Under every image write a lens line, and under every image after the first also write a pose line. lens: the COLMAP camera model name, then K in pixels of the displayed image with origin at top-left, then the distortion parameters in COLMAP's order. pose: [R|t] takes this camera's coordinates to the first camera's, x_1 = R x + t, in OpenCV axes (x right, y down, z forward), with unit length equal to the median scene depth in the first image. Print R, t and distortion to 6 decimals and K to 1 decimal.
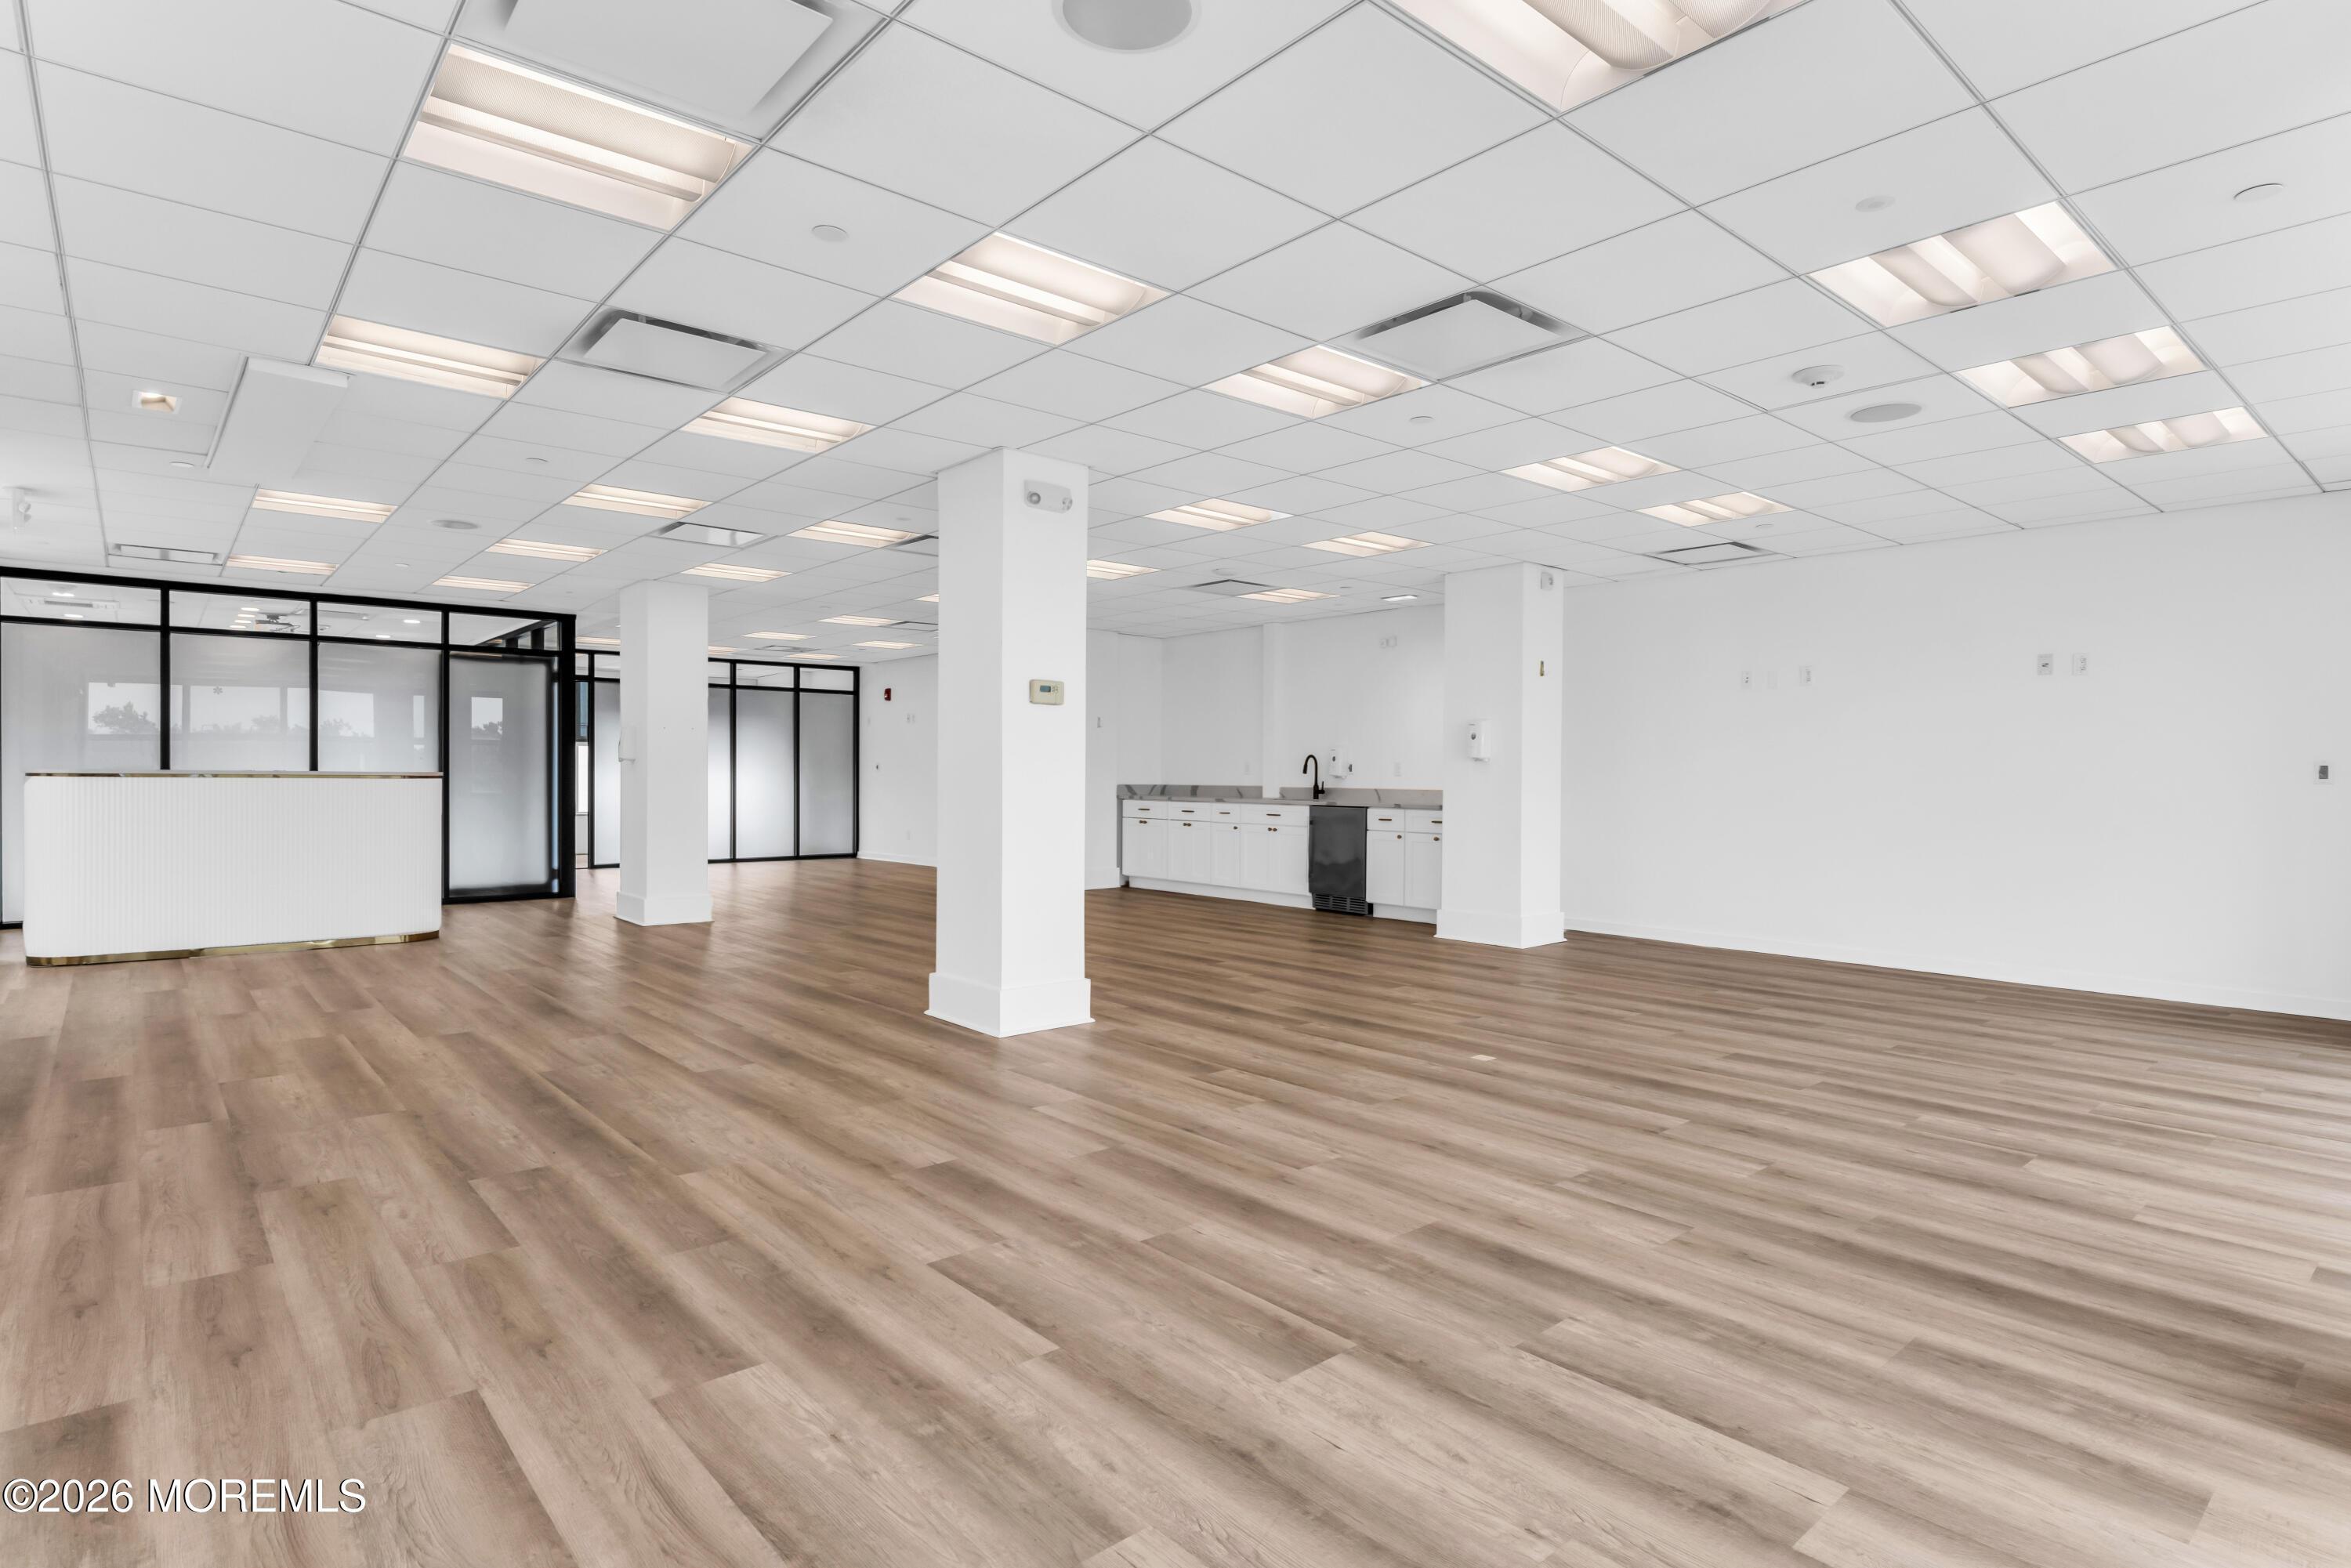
lens RADIAL K [[1206.1, 0, 1193.5], [0, 1206.1, 762.1], [0, 0, 1]] dist [-0.003981, 0.000551]
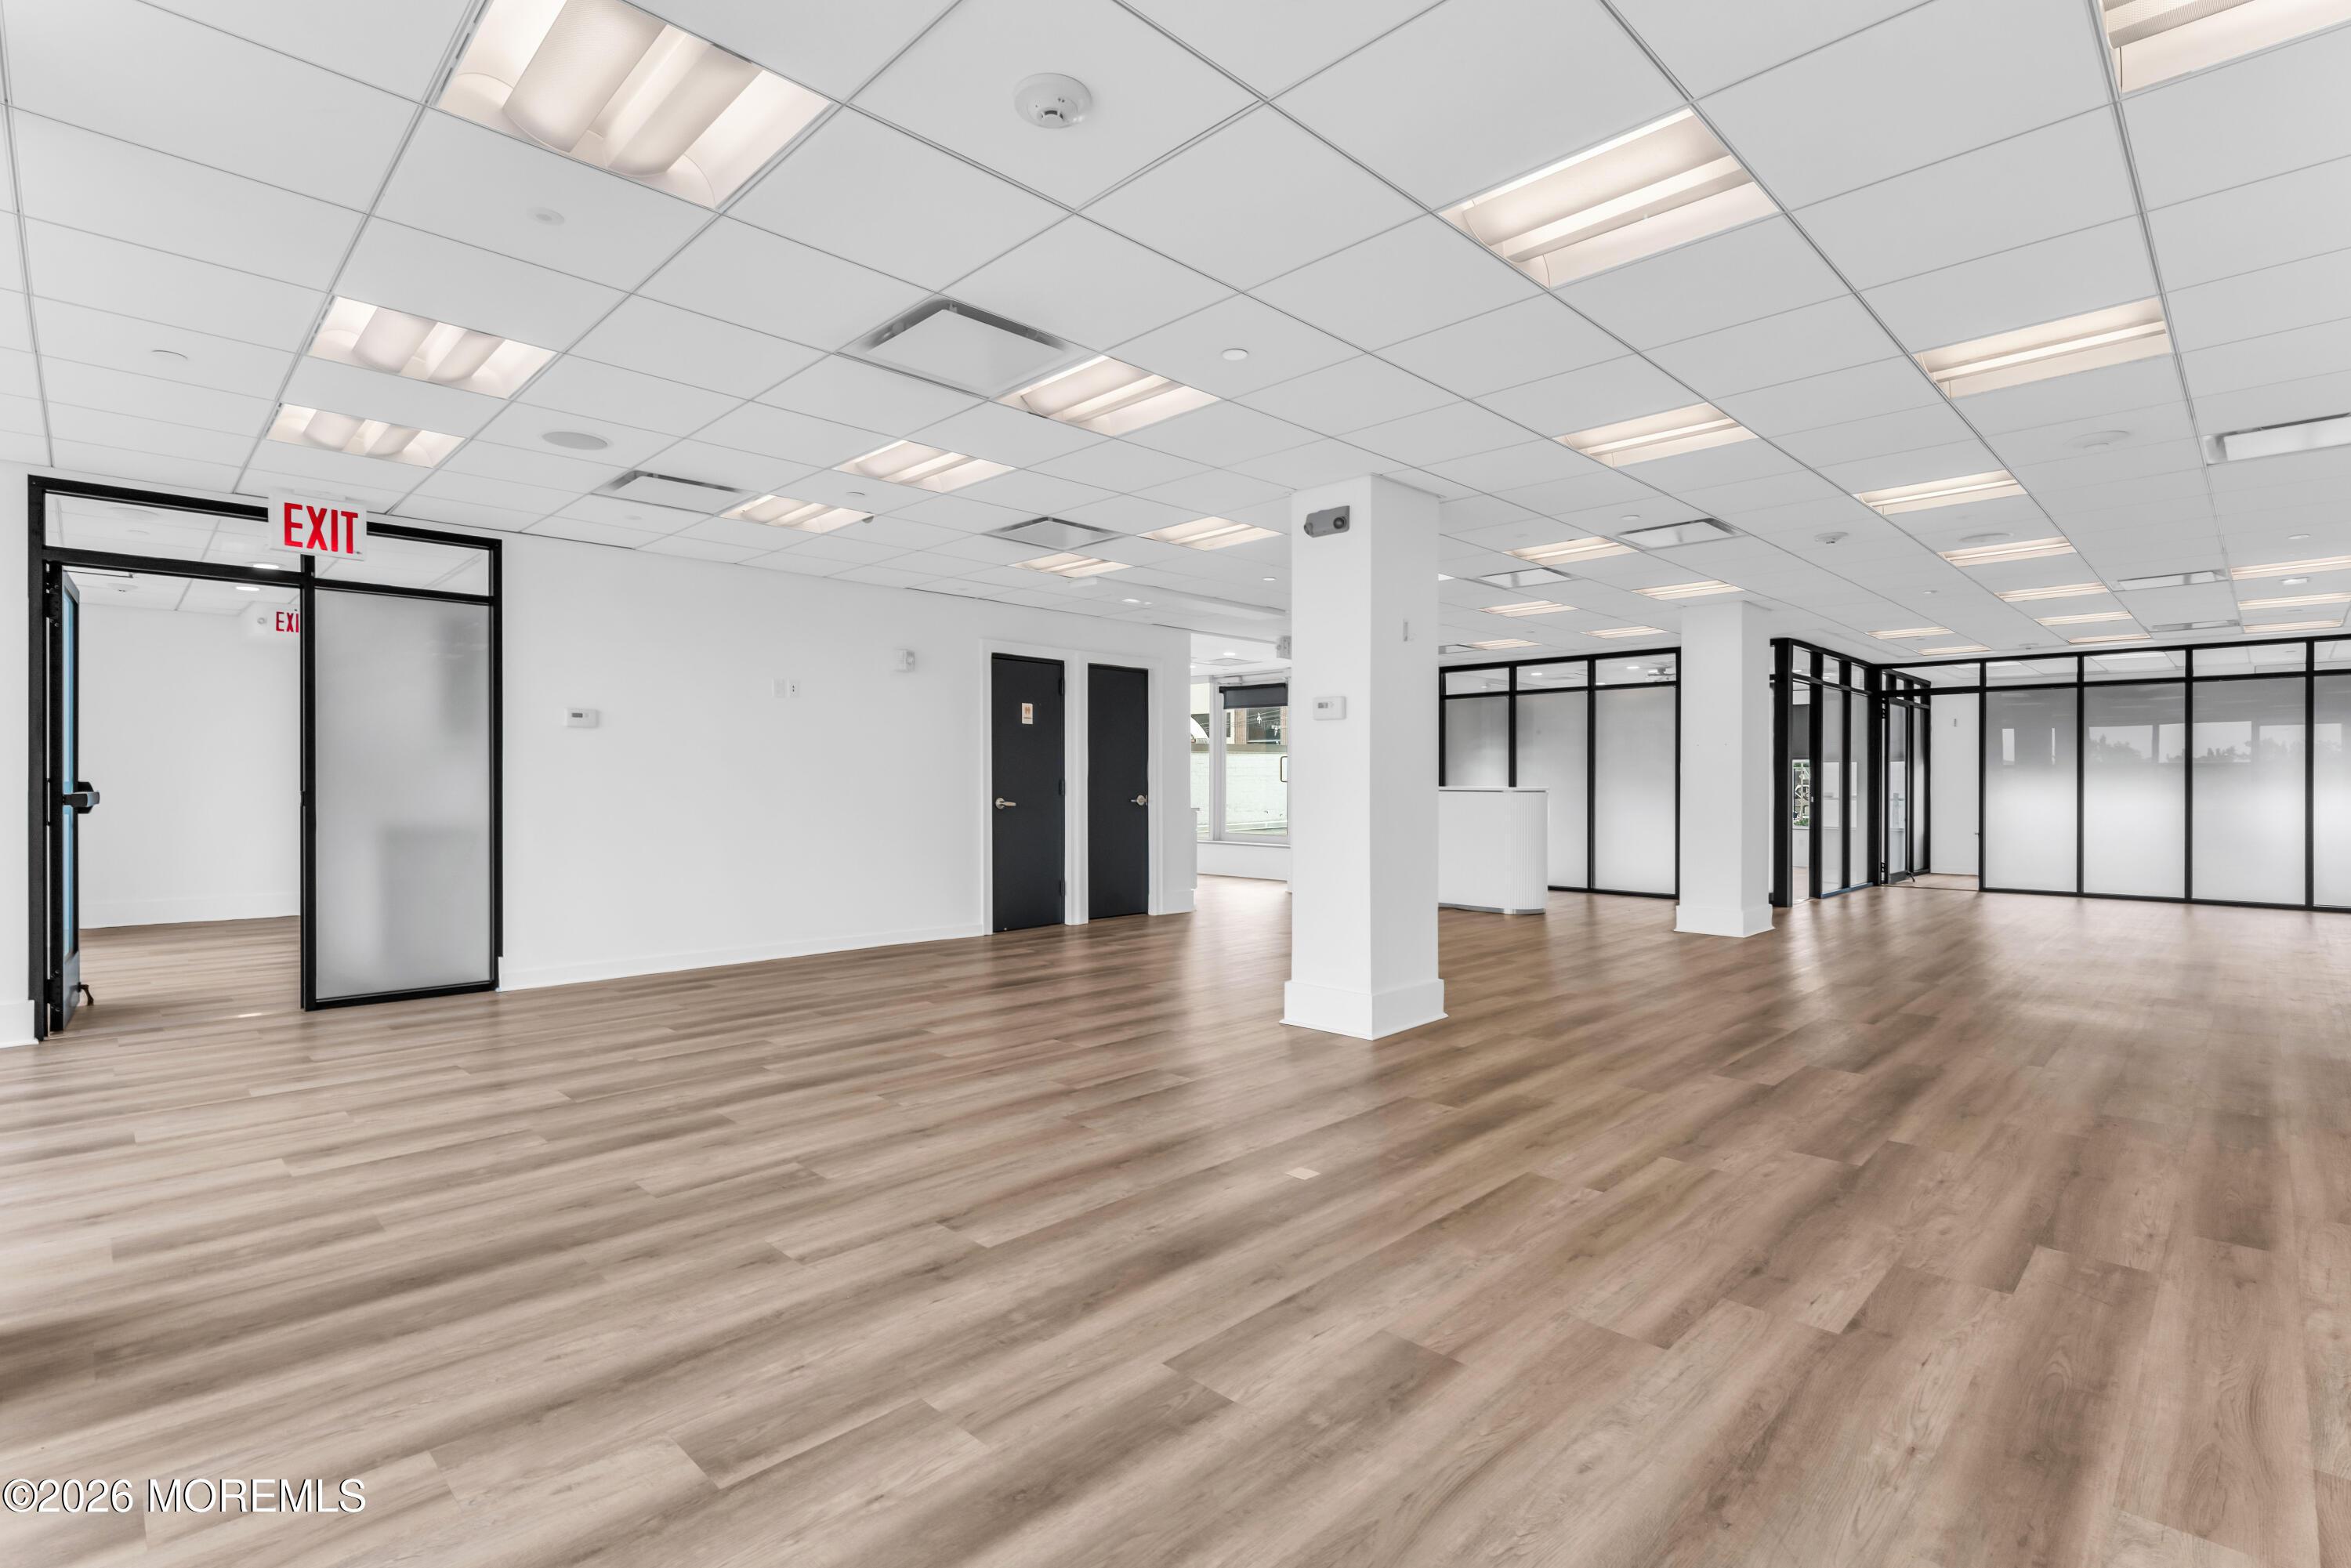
lens RADIAL K [[1106.6, 0, 1164.4], [0, 1106.6, 792.0], [0, 0, 1]] dist [-0.003885, -0.000221]
pose [[0.059571, 0.001842, -0.998222, 1.299644], [0.007053, 0.999973, 0.002266, 0.017415], [0.998199, -0.007176, 0.059557, 1.263581]]
